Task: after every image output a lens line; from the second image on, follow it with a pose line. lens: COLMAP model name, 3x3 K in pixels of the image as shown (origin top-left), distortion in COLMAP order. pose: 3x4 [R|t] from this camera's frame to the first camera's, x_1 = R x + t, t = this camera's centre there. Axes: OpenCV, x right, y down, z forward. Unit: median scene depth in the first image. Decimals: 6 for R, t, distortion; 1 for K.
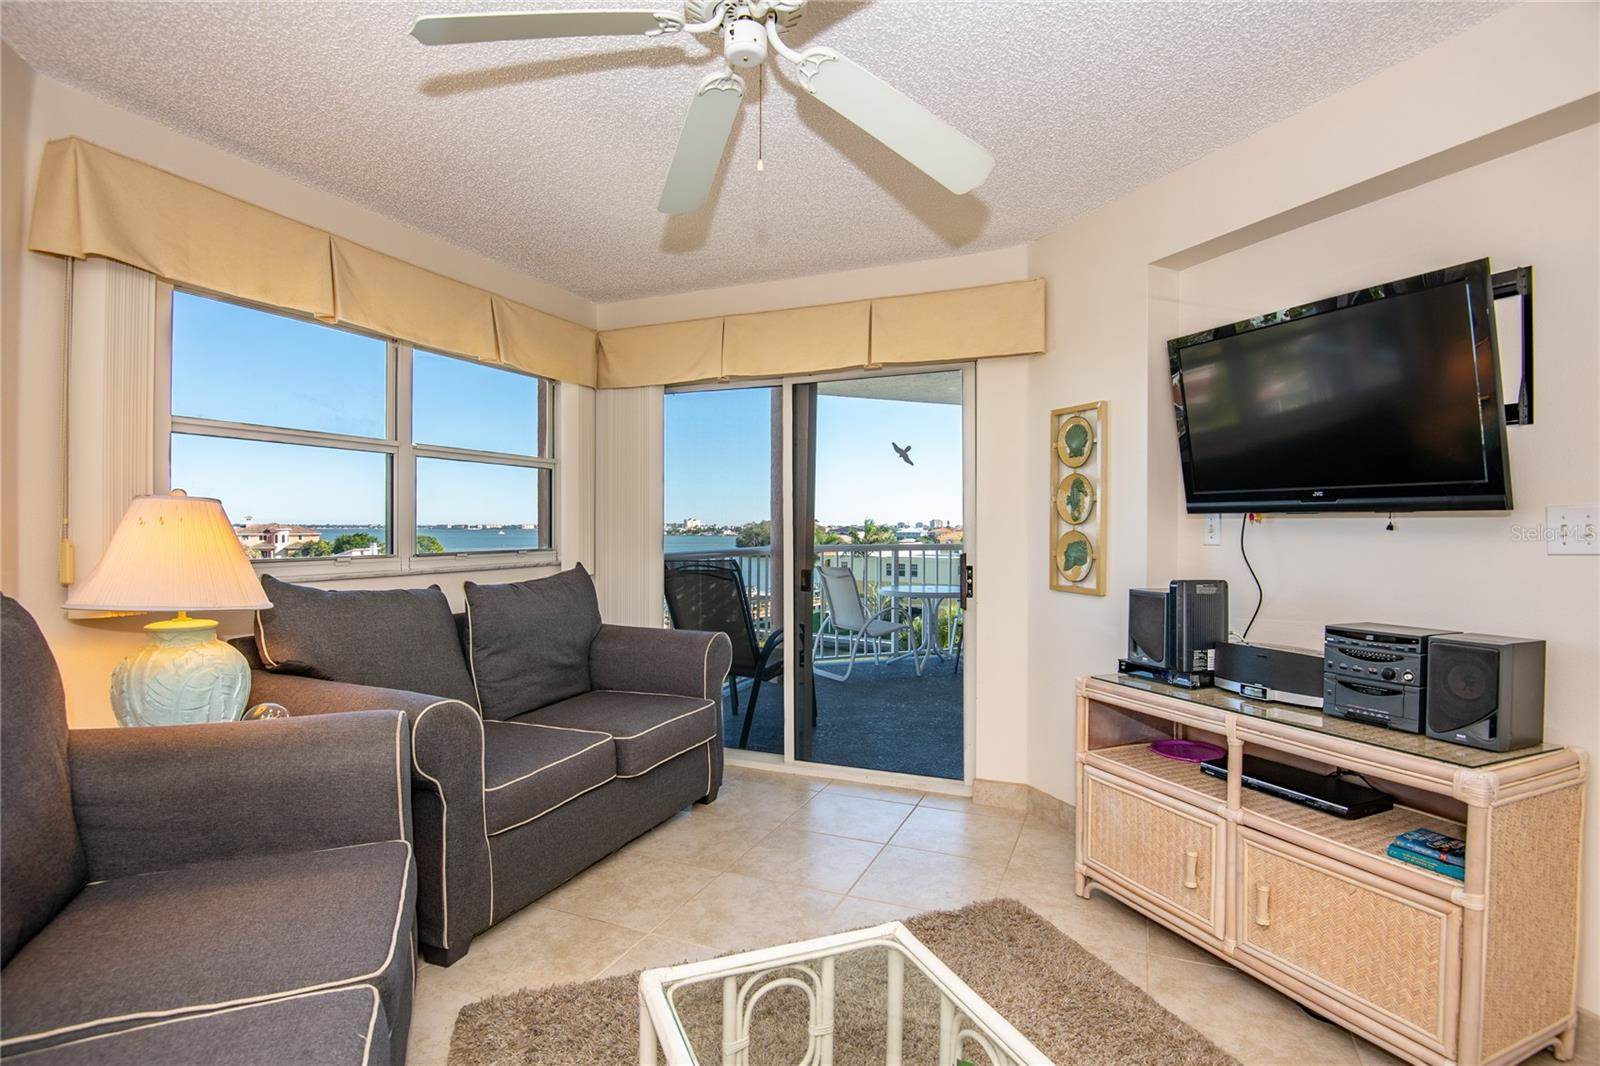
lens RADIAL K [[776.8, 0, 798.8], [0, 776.8, 527.7], [0, 0, 1]] dist [-0.017854, -0.017104]
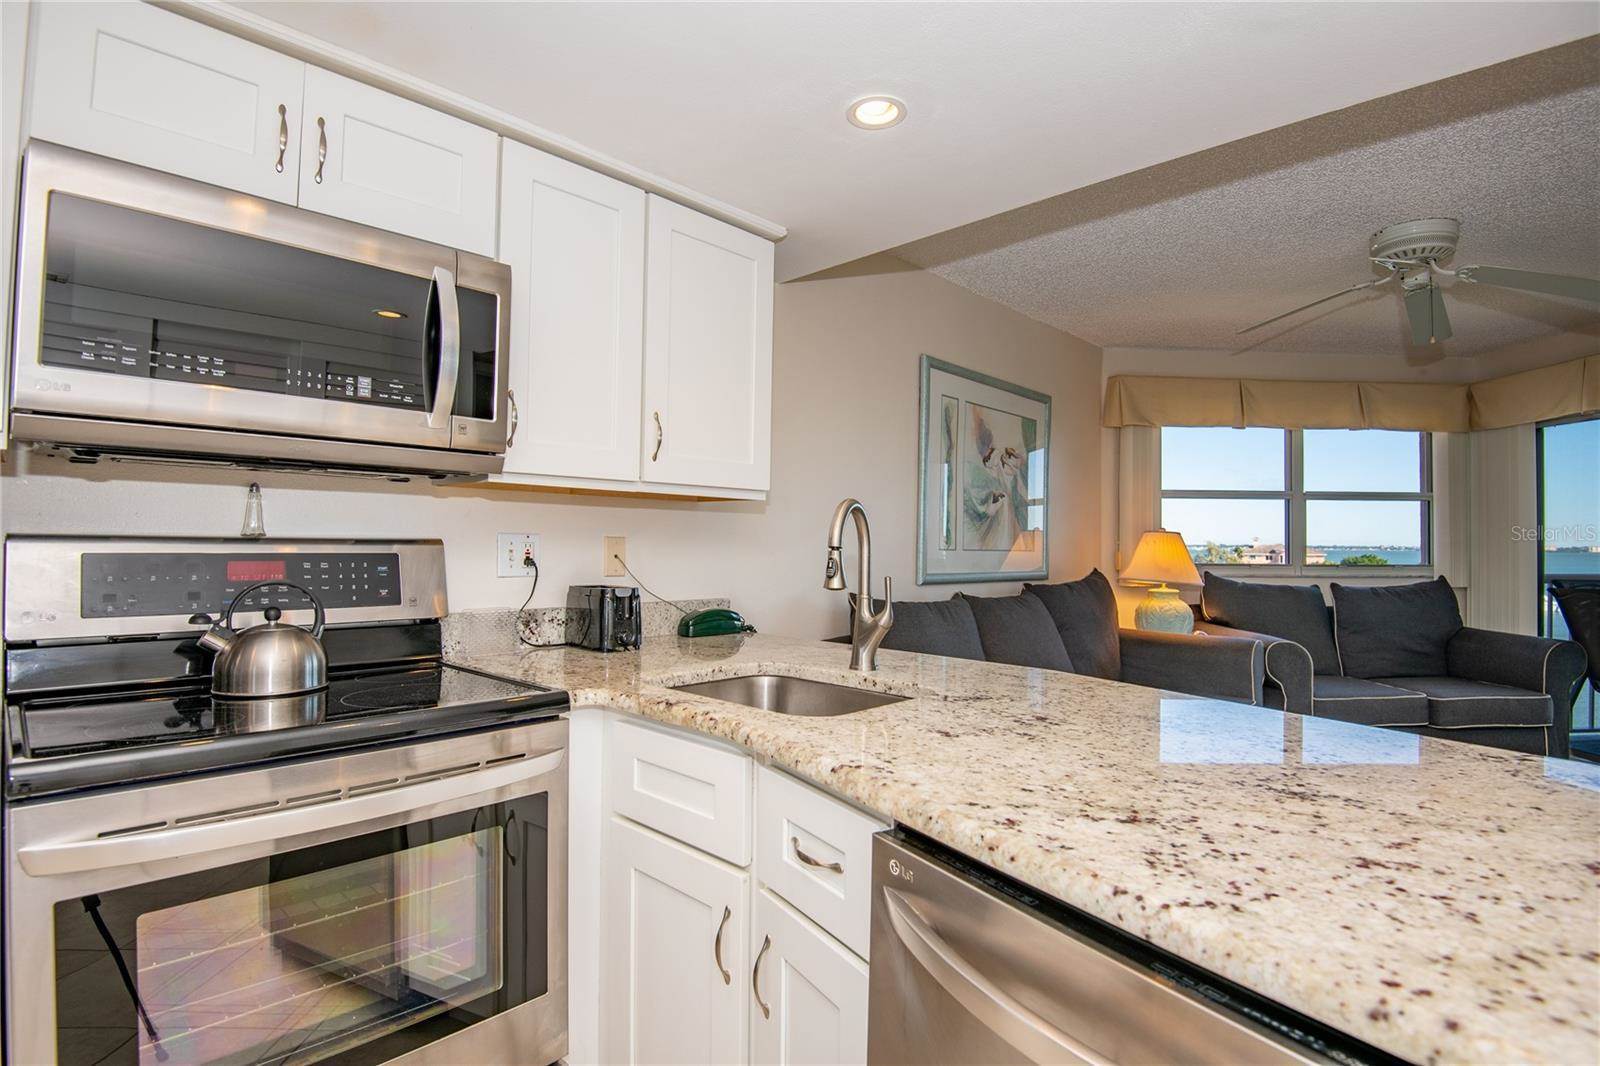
lens RADIAL K [[776.8, 0, 798.8], [0, 776.8, 527.7], [0, 0, 1]] dist [-0.017854, -0.017104]
pose [[0.401509, -0.015057, -0.915731, 0.494875], [-0.009526, 0.999742, -0.020615, 0.002260], [0.915806, 0.017001, 0.401262, -0.524512]]
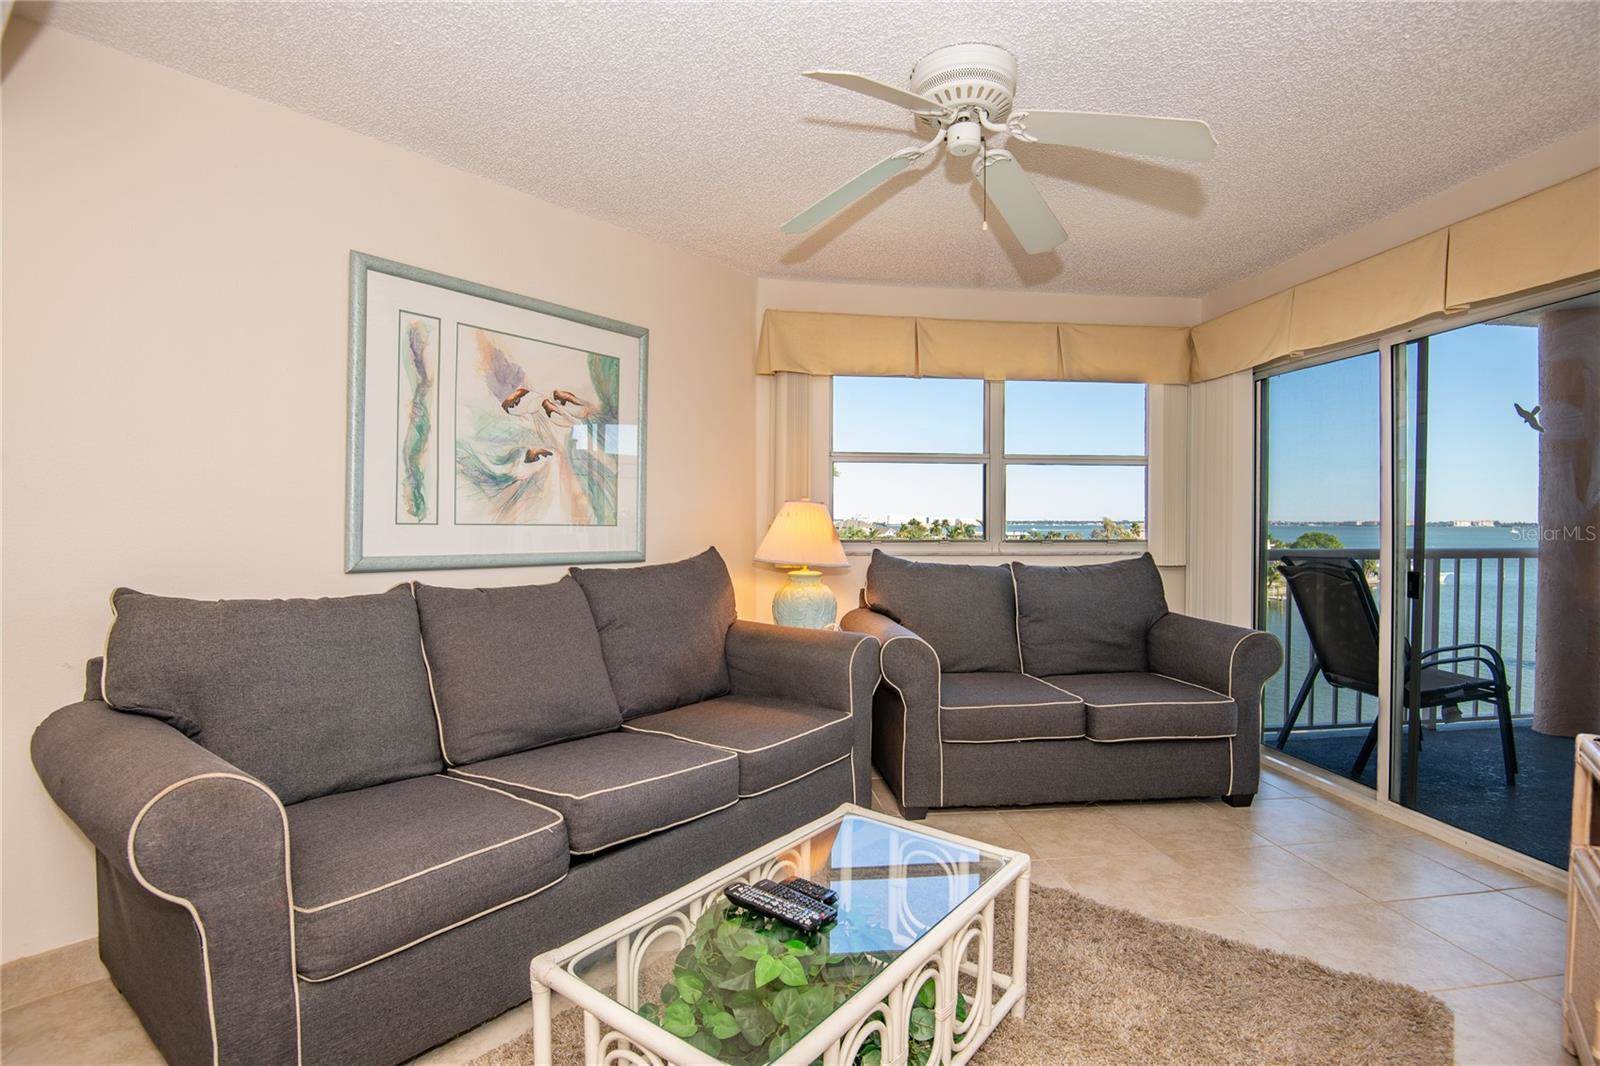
lens RADIAL K [[776.8, 0, 798.8], [0, 776.8, 527.7], [0, 0, 1]] dist [-0.017854, -0.017104]
pose [[0.496183, 0.006833, -0.868191, 0.466760], [-0.002686, 0.999976, 0.006335, 0.006474], [0.868214, -0.000811, 0.496189, 0.062390]]
